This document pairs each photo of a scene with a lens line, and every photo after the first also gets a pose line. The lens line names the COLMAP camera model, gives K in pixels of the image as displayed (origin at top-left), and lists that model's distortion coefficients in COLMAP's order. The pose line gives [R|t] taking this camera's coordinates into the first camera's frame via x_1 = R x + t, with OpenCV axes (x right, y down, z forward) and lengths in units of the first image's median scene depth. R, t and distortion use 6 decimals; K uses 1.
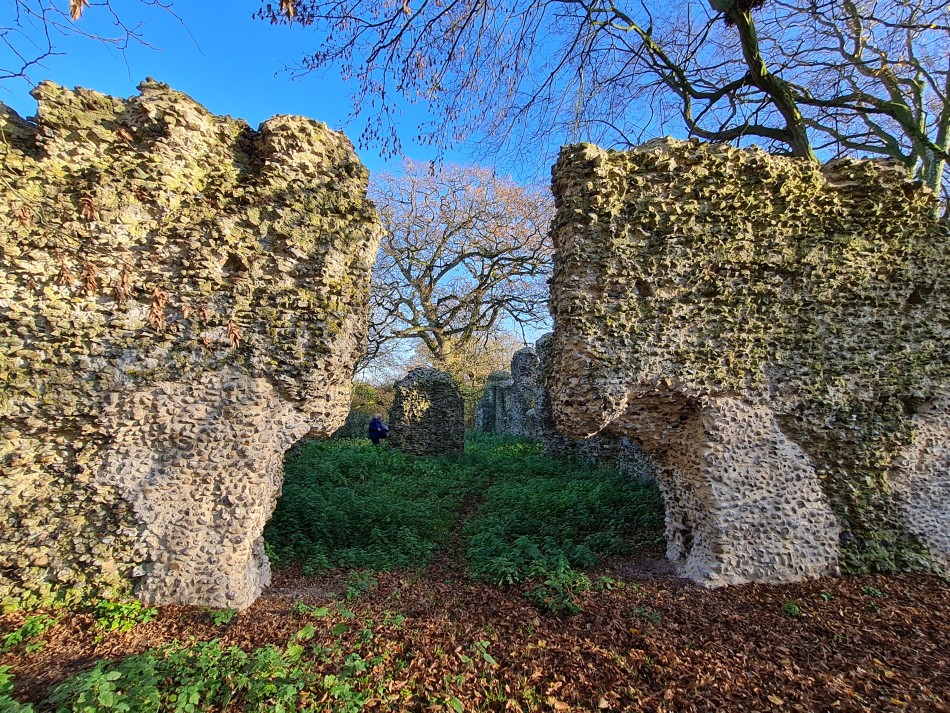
lens RADIAL K [[469.7, 0, 474.1], [0, 469.7, 358.1], [0, 0, 1]] dist [-0.001436, -0.000153]
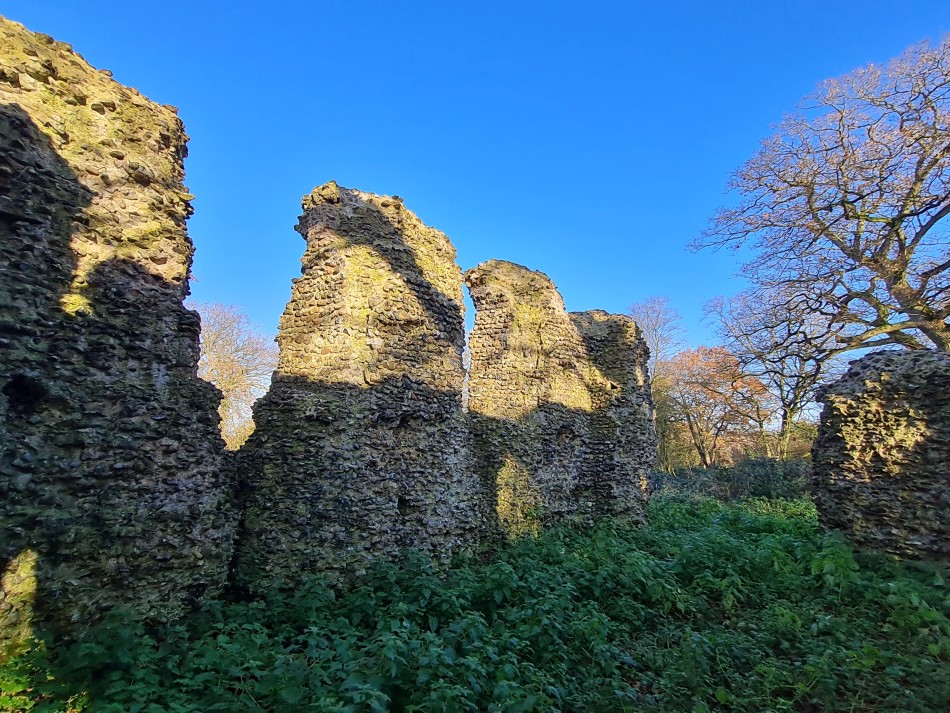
lens RADIAL K [[469.7, 0, 474.3], [0, 469.7, 360.0], [0, 0, 1]] dist [-0.001436, -0.000153]
pose [[0.648638, -0.135179, -0.748996, -0.013902], [0.061473, 0.990191, -0.125474, 0.025941], [0.758611, 0.035344, 0.650585, 0.177465]]
